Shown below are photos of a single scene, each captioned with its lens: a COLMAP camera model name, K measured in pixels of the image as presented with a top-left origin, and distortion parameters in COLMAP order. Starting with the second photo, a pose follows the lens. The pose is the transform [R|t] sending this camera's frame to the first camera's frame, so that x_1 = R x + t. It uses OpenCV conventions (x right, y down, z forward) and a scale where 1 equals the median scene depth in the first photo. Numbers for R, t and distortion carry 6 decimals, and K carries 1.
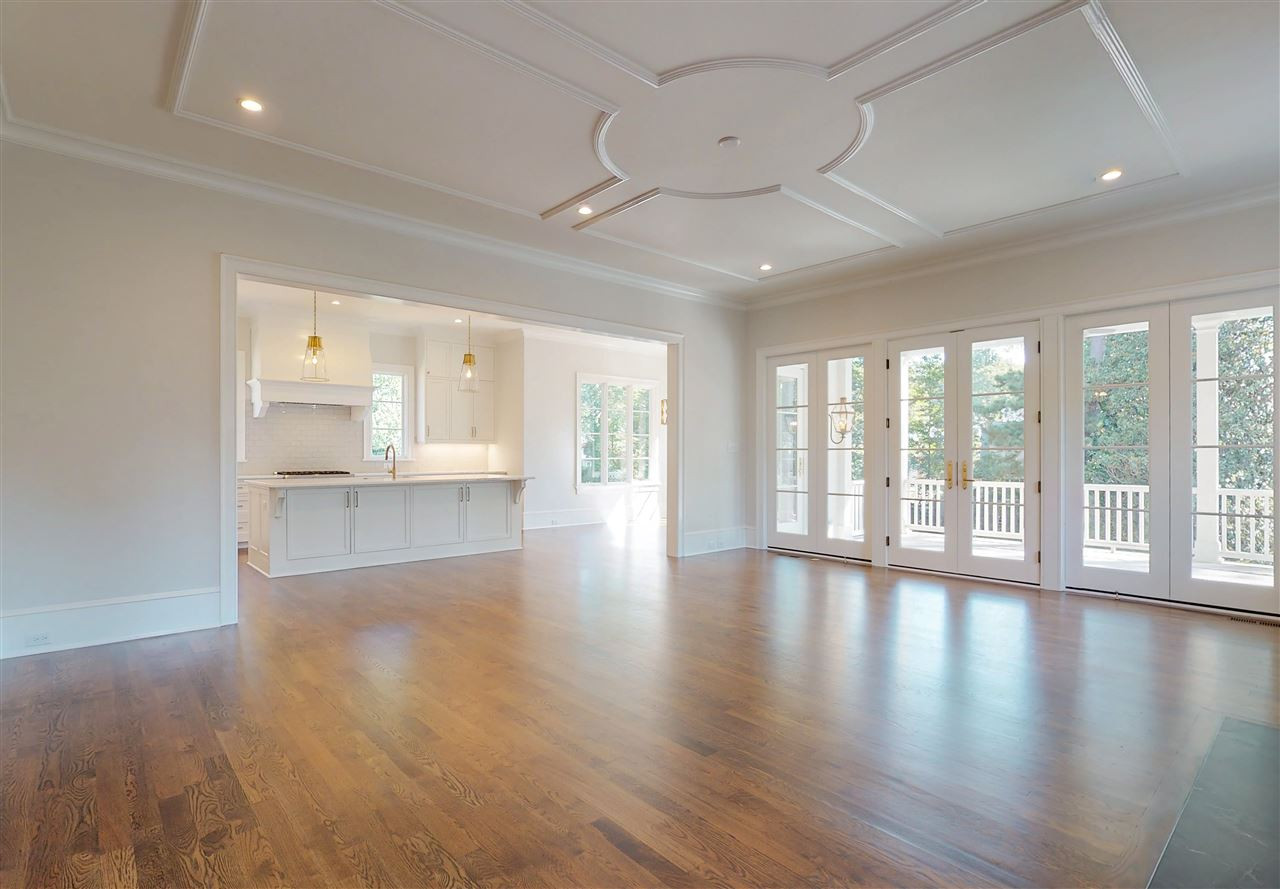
lens RADIAL K [[634.6, 0, 634.3], [0, 634.6, 442.4], [0, 0, 1]] dist [0.004810, 0.000525]
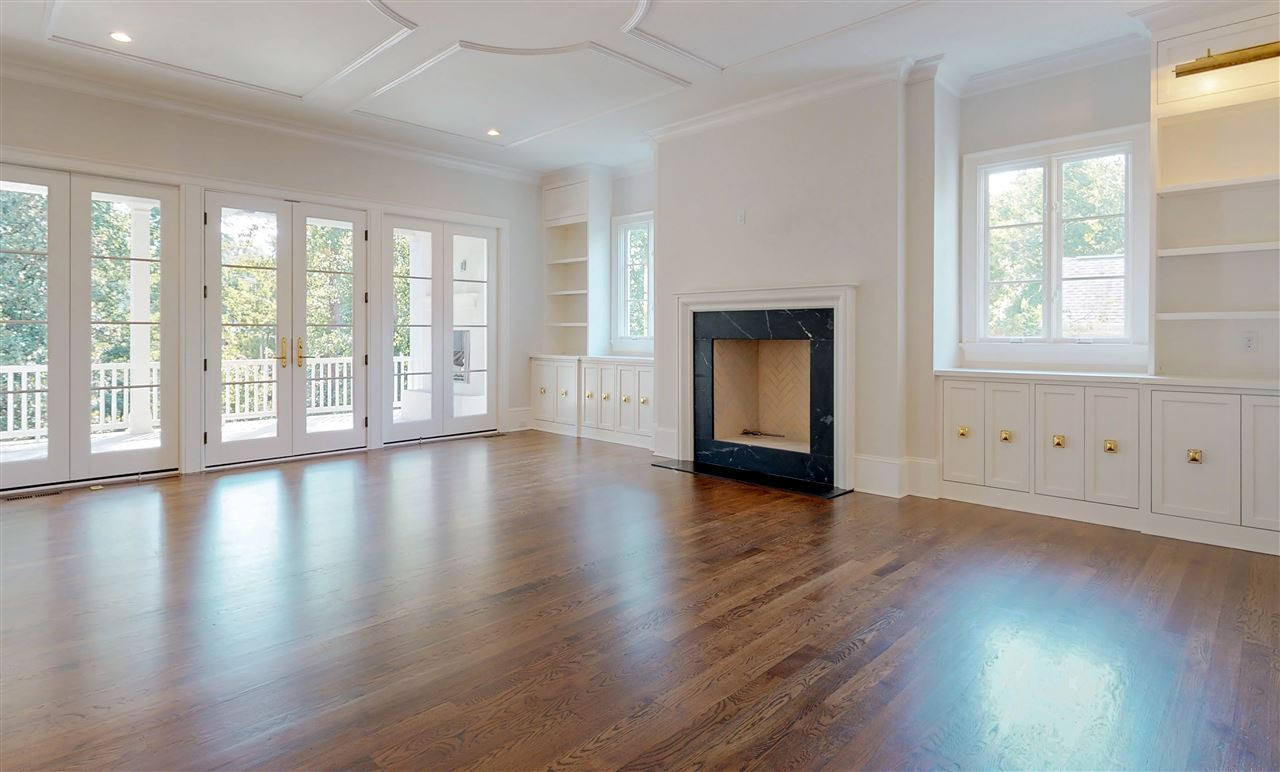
lens RADIAL K [[656.0, 0, 644.5], [0, 656.0, 344.3], [0, 0, 1]] dist [-0.027033, -0.000616]
pose [[-0.090607, -0.018331, 0.995718, -0.501036], [-0.021550, 0.999633, 0.016443, 0.011072], [-0.995654, -0.019968, -0.090969, 0.553429]]
